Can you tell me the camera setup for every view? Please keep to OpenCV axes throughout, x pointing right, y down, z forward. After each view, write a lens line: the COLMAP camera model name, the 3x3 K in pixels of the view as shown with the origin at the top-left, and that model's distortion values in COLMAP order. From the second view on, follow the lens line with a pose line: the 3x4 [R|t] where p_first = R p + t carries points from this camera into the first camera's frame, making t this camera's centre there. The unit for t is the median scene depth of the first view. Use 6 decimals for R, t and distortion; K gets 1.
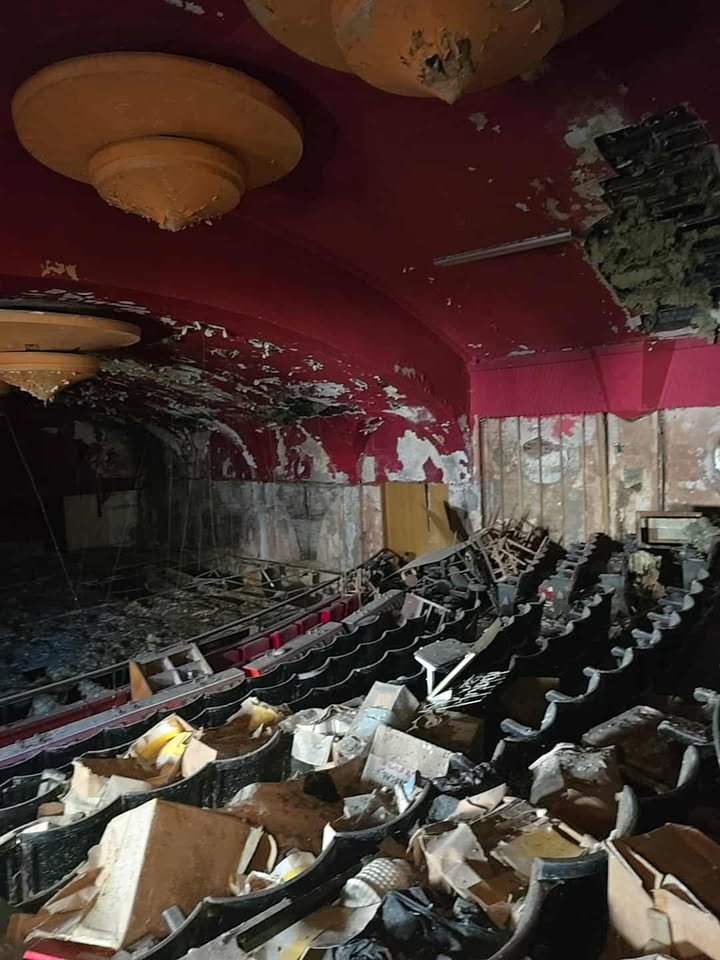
lens RADIAL K [[648.7, 0, 360.0], [0, 648.7, 480.0], [0, 0, 1]] dist [0.074175, -0.057269]
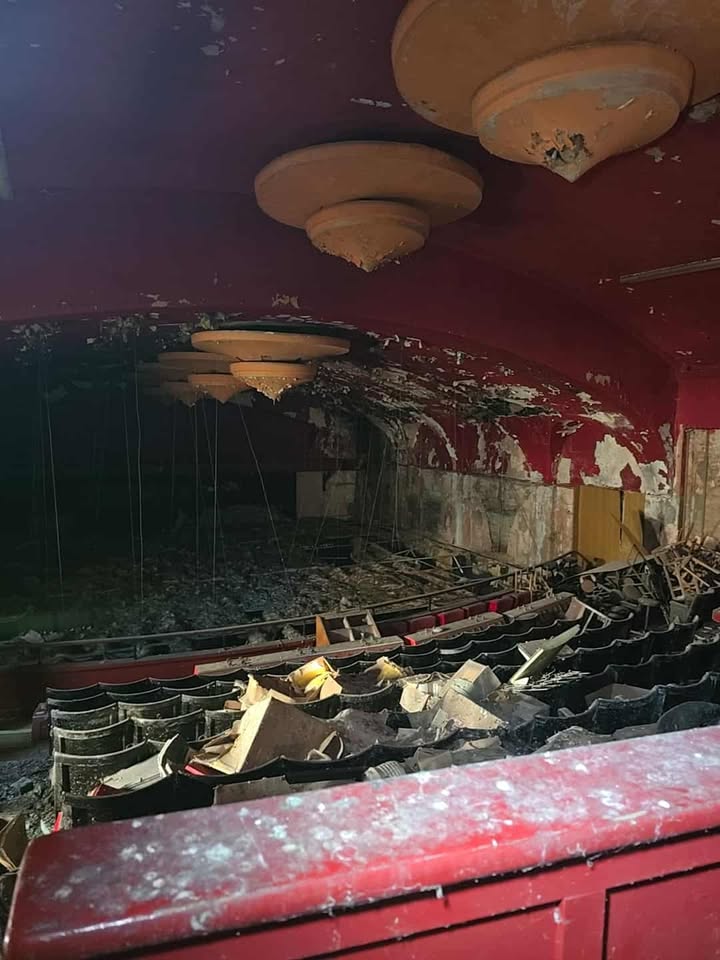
lens RADIAL K [[648.5, 0, 360.0], [0, 648.5, 480.0], [0, 0, 1]] dist [0.161310, -0.249936]
pose [[0.936343, 0.086947, -0.340150, 0.077500], [-0.078465, 0.996168, 0.038640, -0.020120], [0.342207, -0.009491, 0.939577, -0.078439]]
